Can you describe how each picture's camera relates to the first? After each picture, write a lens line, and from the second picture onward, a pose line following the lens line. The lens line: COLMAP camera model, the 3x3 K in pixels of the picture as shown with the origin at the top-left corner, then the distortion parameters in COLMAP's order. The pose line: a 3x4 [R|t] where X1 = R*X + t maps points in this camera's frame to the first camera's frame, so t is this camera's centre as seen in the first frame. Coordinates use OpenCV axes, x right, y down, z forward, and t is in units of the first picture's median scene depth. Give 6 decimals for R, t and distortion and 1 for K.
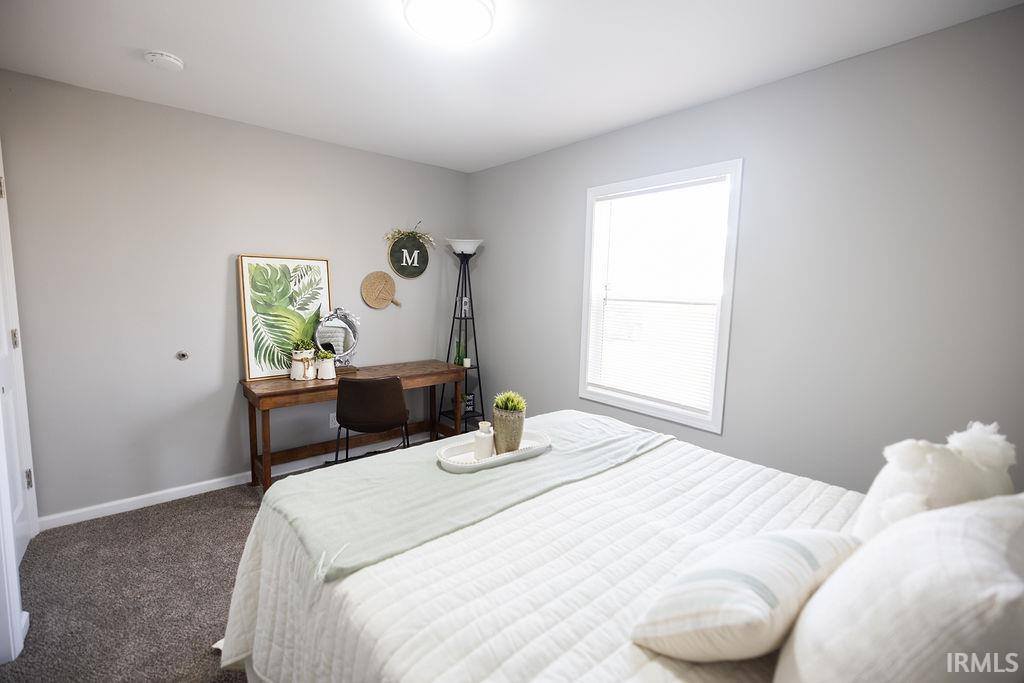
lens RADIAL K [[431.2, 0, 509.2], [0, 431.2, 334.9], [0, 0, 1]] dist [0.002103, 0.000264]
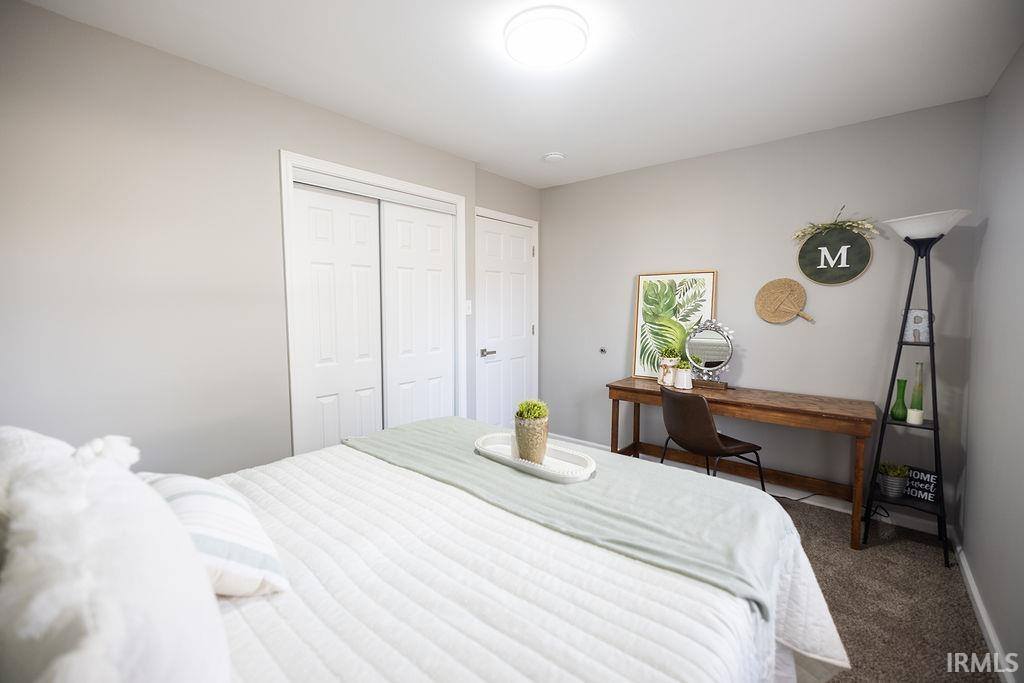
lens RADIAL K [[423.5, 0, 514.4], [0, 423.5, 335.4], [0, 0, 1]] dist [0.000640, 0.000049]
pose [[0.190516, 0.053368, -0.980232, 0.475478], [-0.100404, 0.994344, 0.034622, -0.017476], [0.976536, 0.091823, 0.194796, 0.404628]]
